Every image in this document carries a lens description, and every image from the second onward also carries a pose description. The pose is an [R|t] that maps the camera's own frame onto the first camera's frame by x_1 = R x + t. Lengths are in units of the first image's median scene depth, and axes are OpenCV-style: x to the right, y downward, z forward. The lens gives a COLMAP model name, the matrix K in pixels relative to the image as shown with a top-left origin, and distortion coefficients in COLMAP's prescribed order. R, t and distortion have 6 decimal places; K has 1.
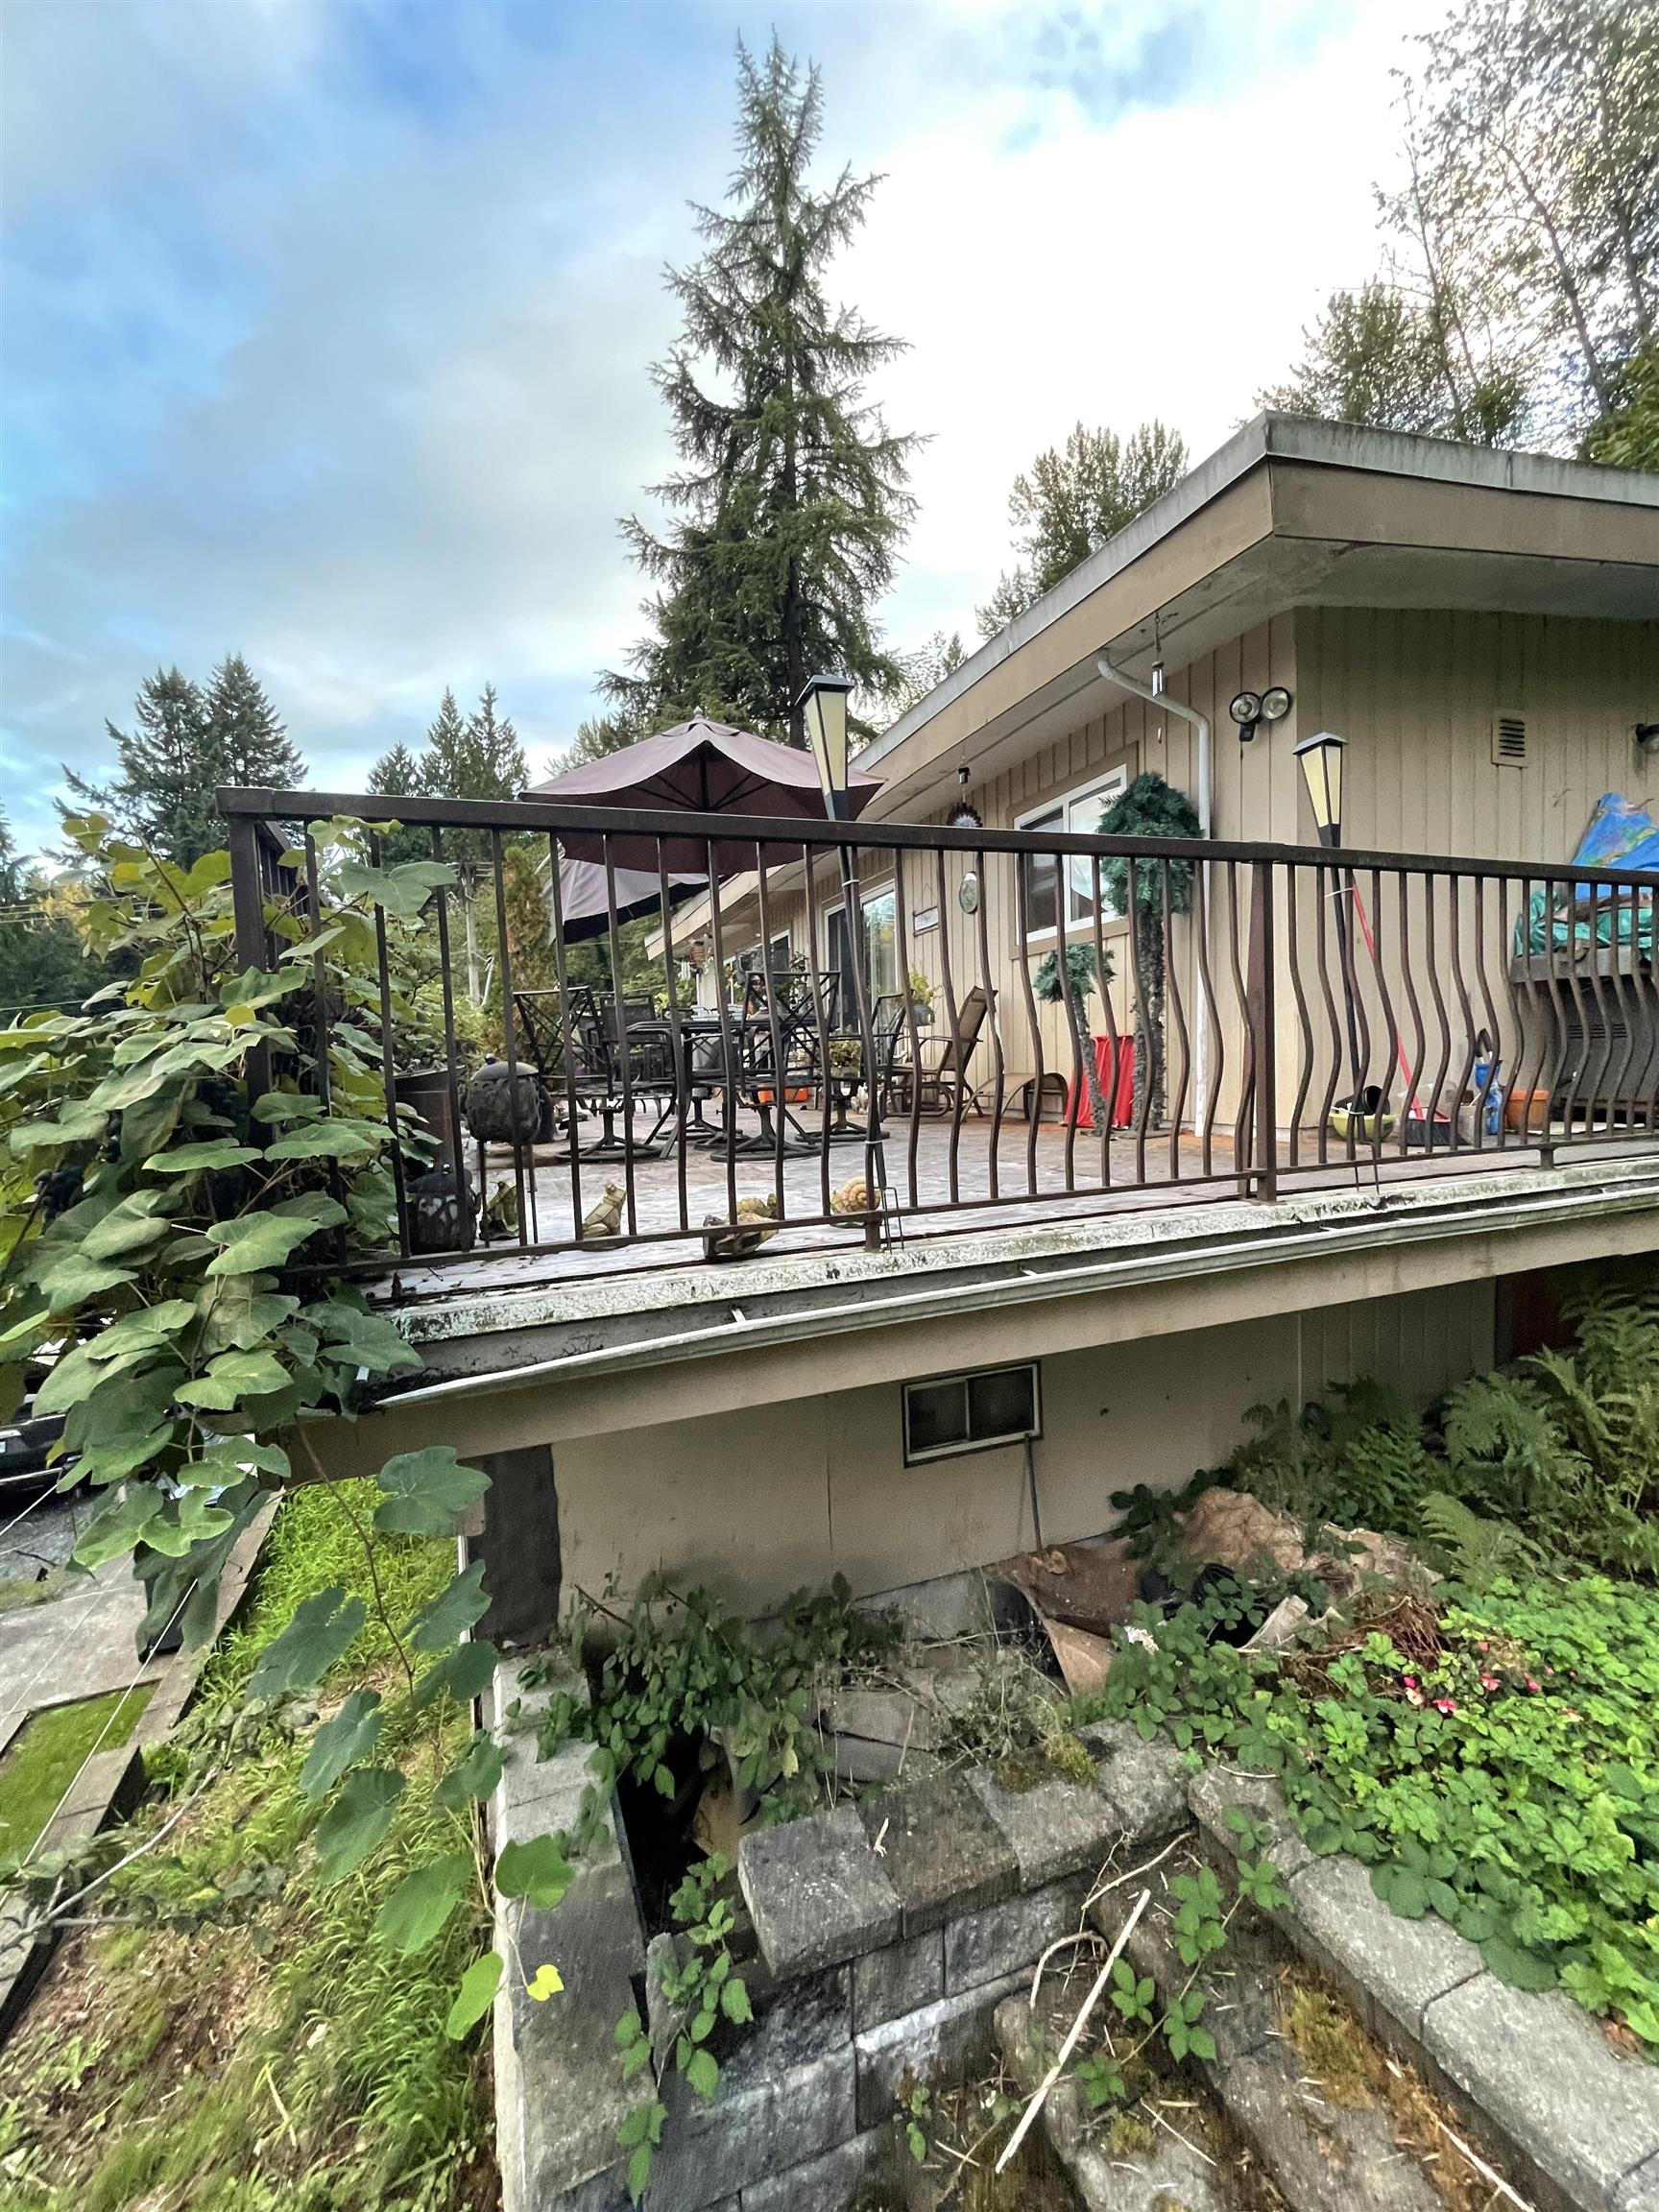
lens RADIAL K [[895.9, 0, 823.6], [0, 895.9, 1095.9], [0, 0, 1]] dist [-0.000962, -0.000029]
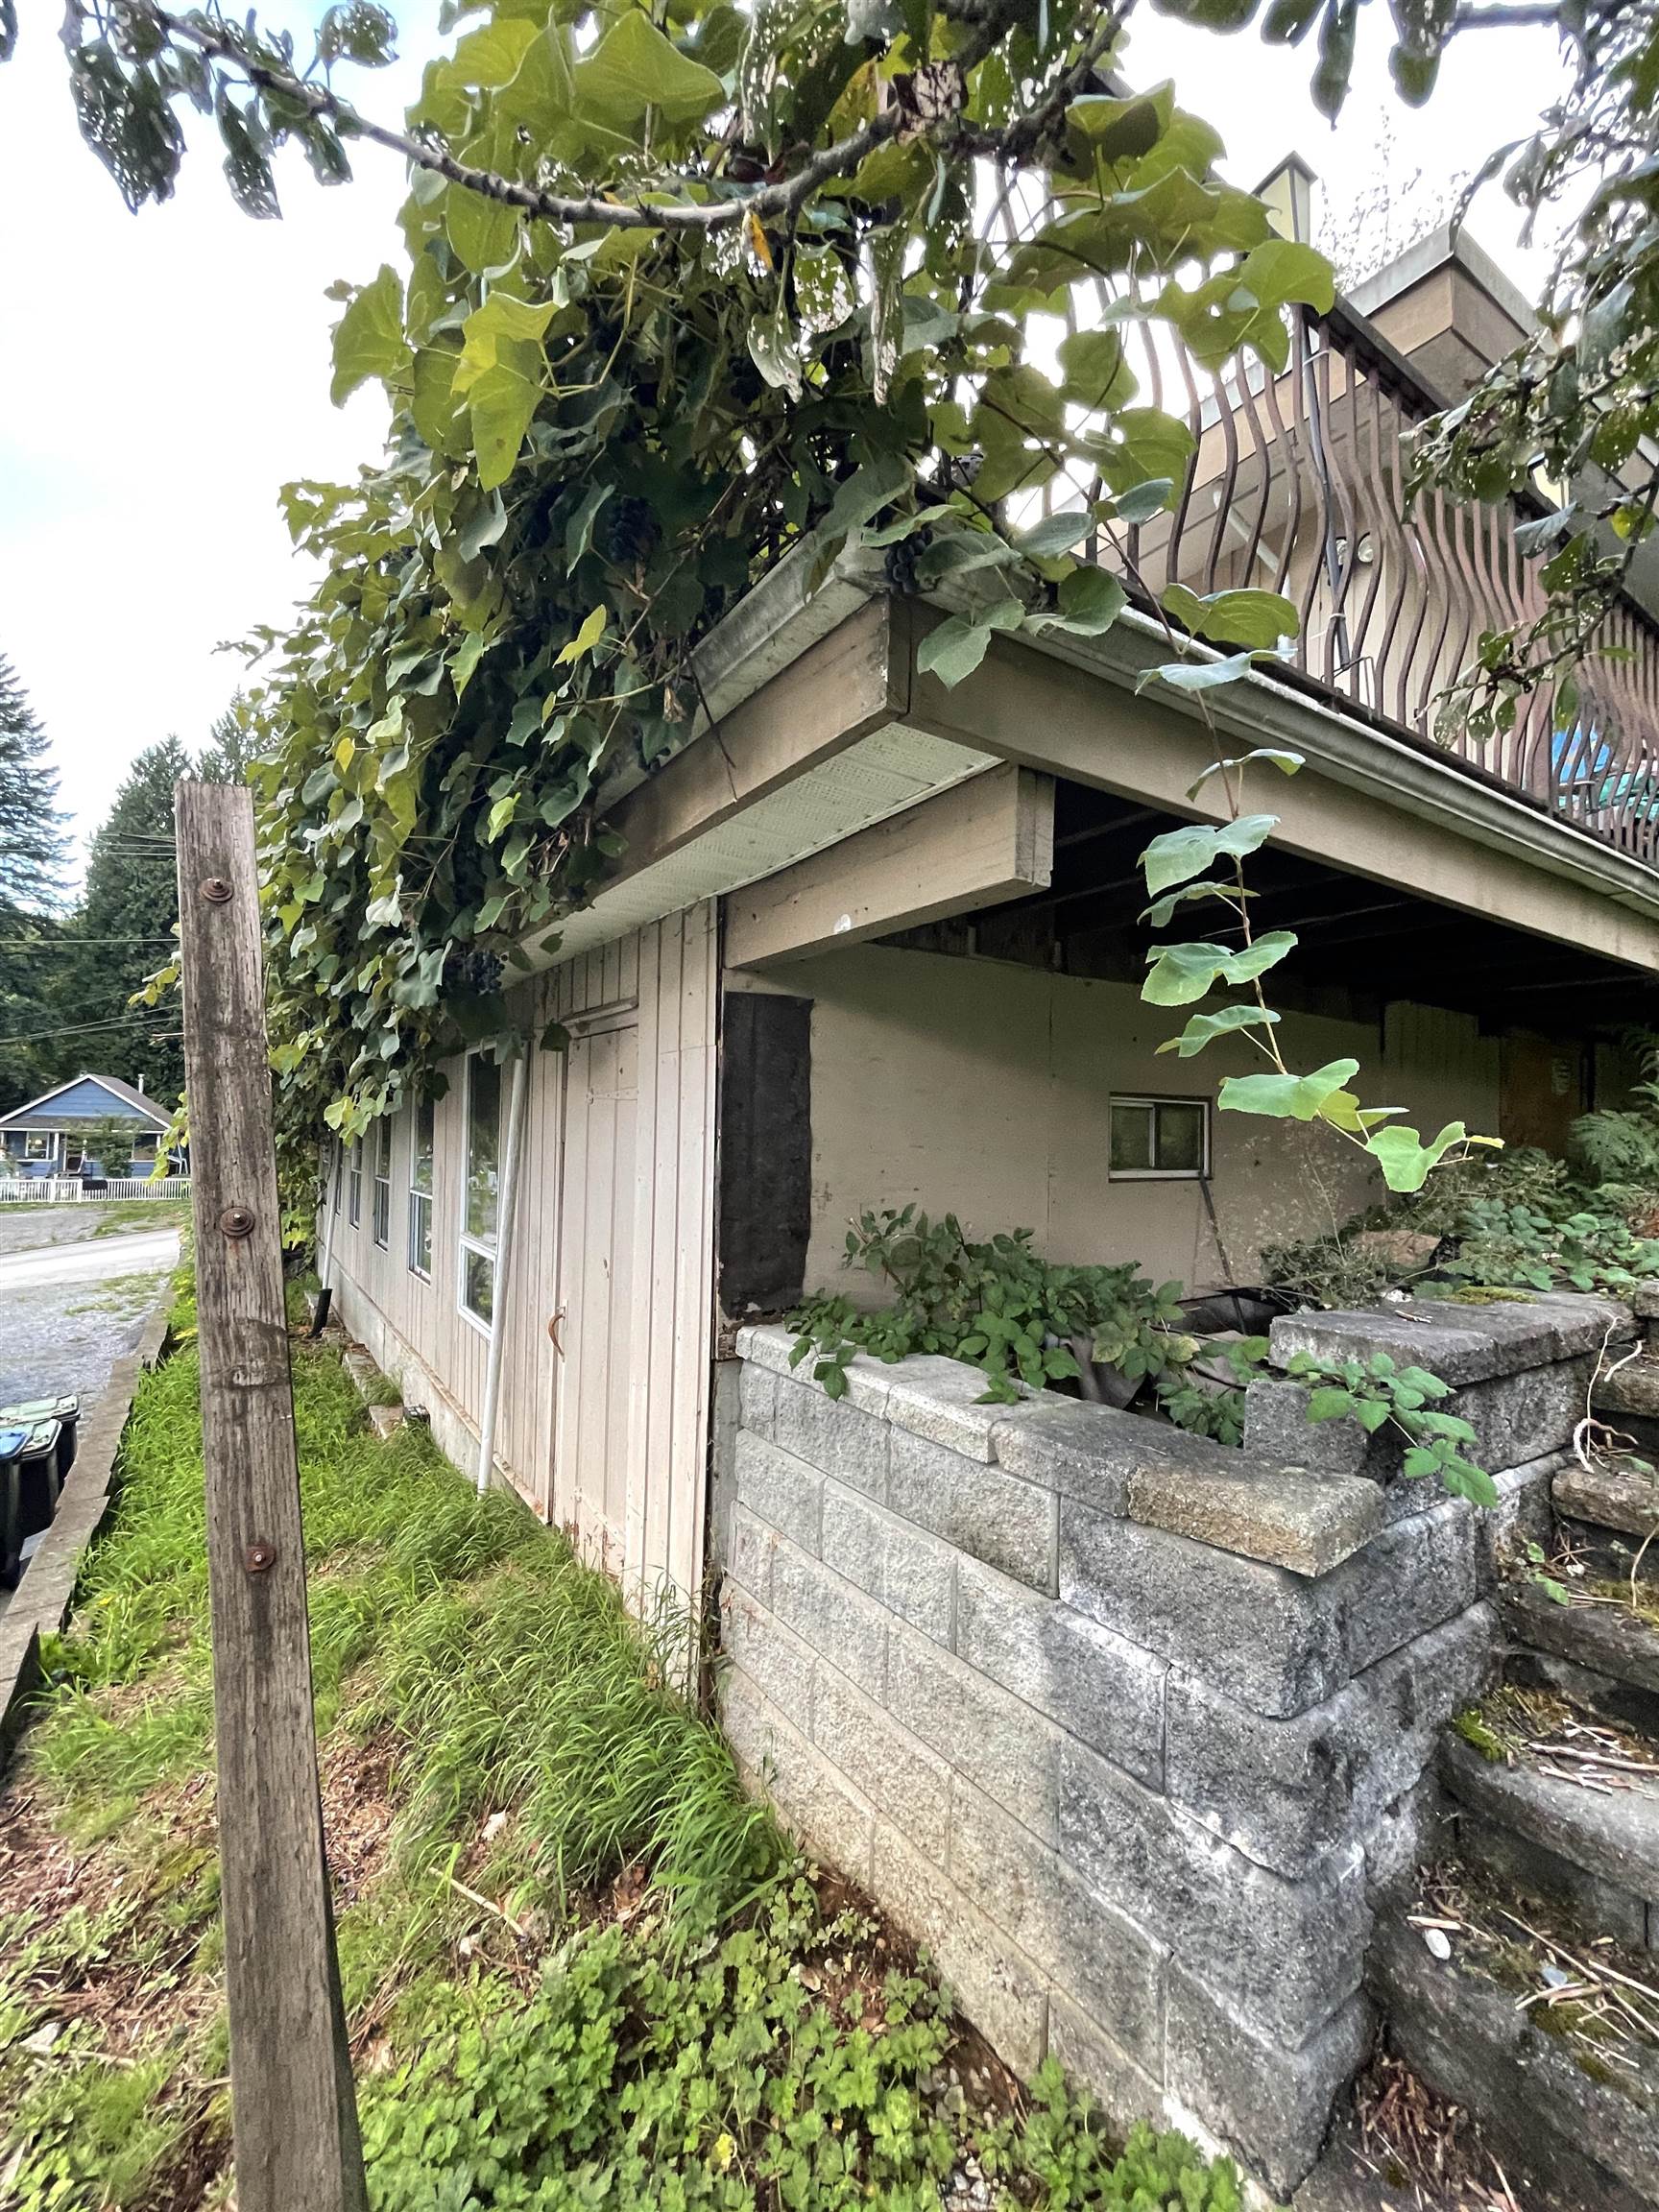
lens RADIAL K [[889.2, 0, 829.5], [0, 889.2, 1106.0], [0, 0, 1]] dist [0.000232, 0.000089]
pose [[0.970406, 0.061014, 0.233644, -0.027433], [-0.042863, 0.995711, -0.081995, 0.027887], [-0.237644, 0.069553, 0.968859, 0.010564]]
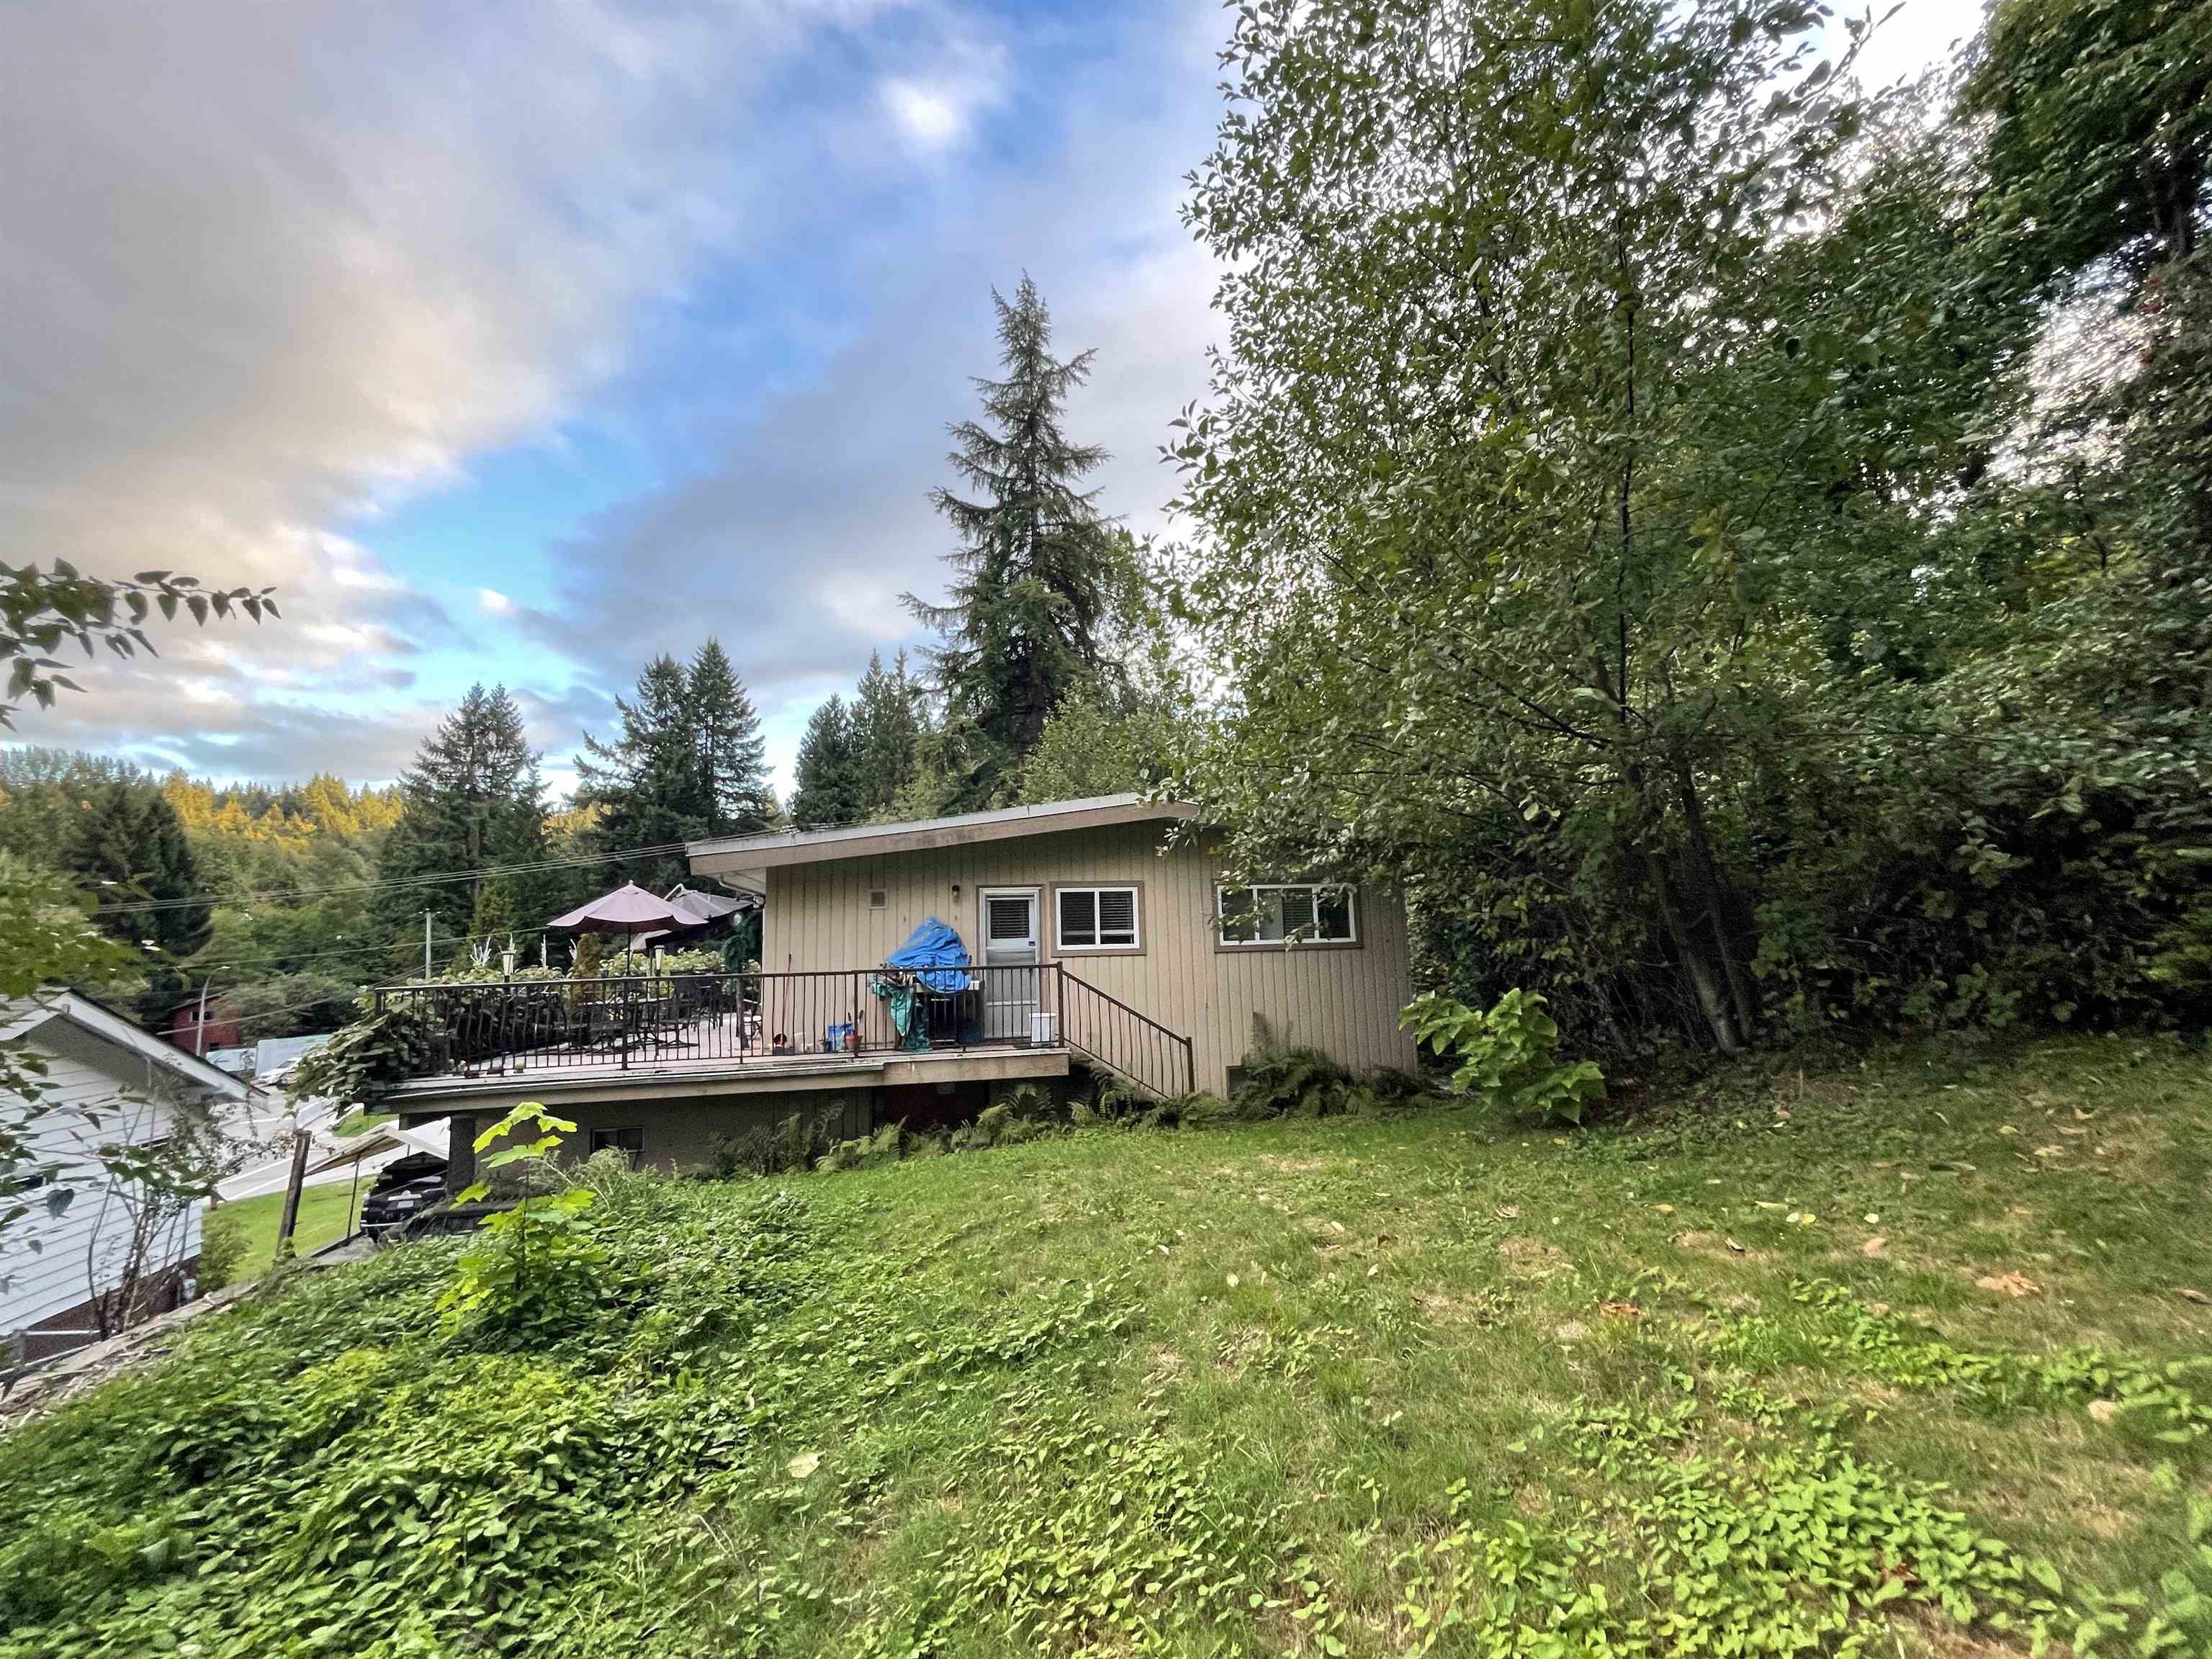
lens RADIAL K [[910.2, 0, 1119.4], [0, 910.2, 839.5], [0, 0, 1]] dist [-0.035689, -0.000167]
pose [[0.984055, -0.010936, -0.177526, 0.154928], [-0.017965, 0.986892, -0.160378, -0.013049], [0.176953, 0.161010, 0.970960, -0.116204]]
